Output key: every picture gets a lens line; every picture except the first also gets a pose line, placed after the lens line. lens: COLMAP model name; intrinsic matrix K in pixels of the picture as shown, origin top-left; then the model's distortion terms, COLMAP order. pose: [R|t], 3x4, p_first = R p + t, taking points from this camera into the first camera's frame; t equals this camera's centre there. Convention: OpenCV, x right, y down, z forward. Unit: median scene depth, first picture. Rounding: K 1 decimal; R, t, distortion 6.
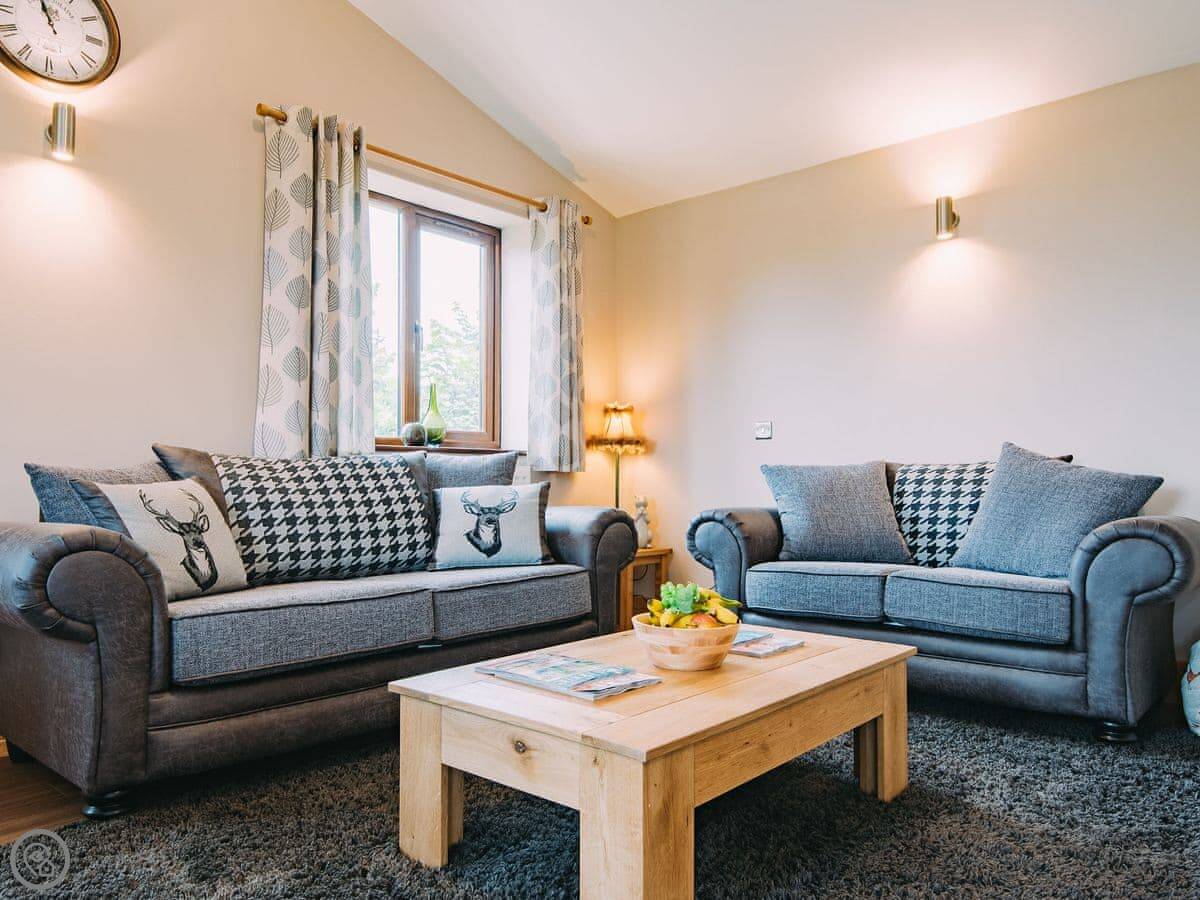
lens RADIAL K [[853.0, 0, 577.6], [0, 853.0, 465.4], [0, 0, 1]] dist [0.039592, -0.038001]
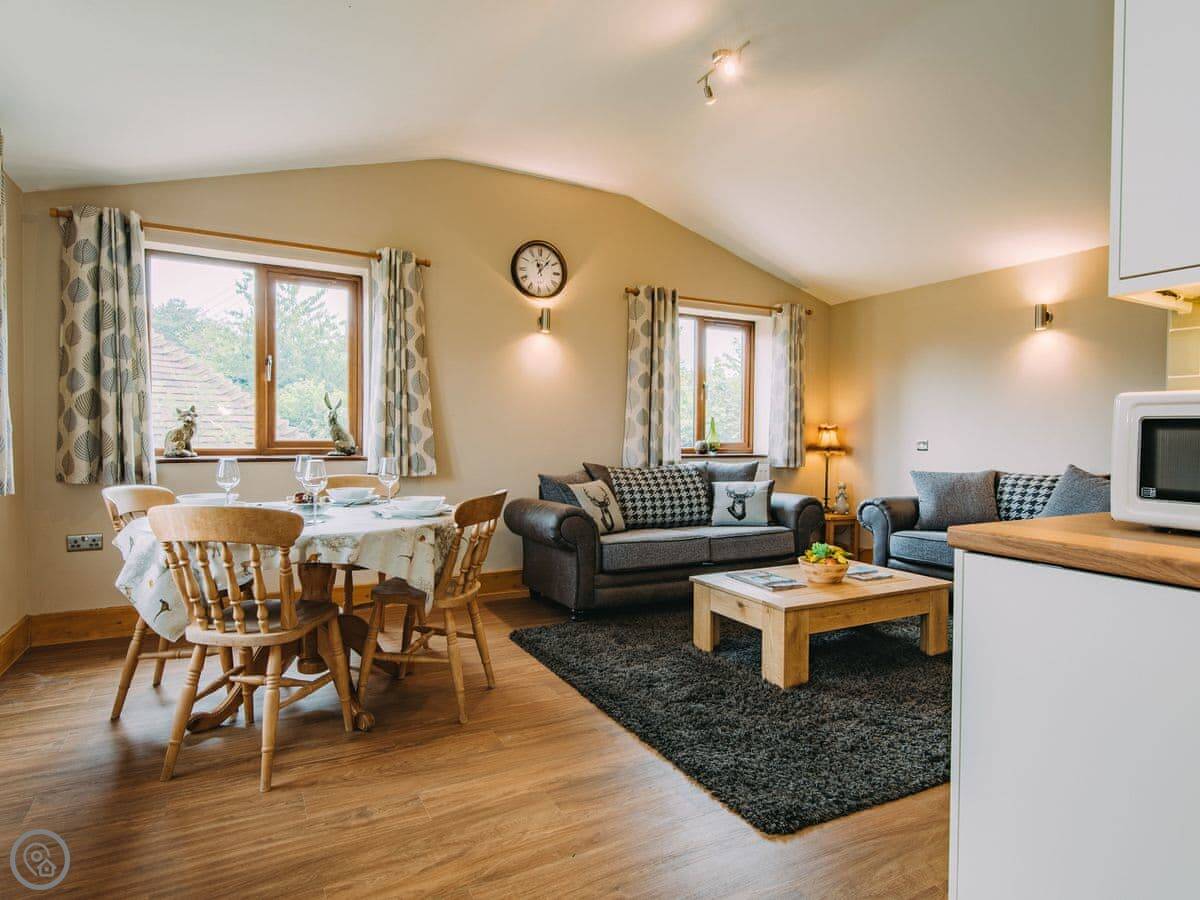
lens RADIAL K [[659.2, 0, 600.0], [0, 659.2, 450.0], [0, 0, 1]] dist [0.045182, -0.041989]
pose [[0.940679, 0.013867, -0.339016, 0.103715], [-0.001962, 0.999370, 0.035434, -0.104031], [0.339293, -0.032667, 0.940113, -0.505166]]
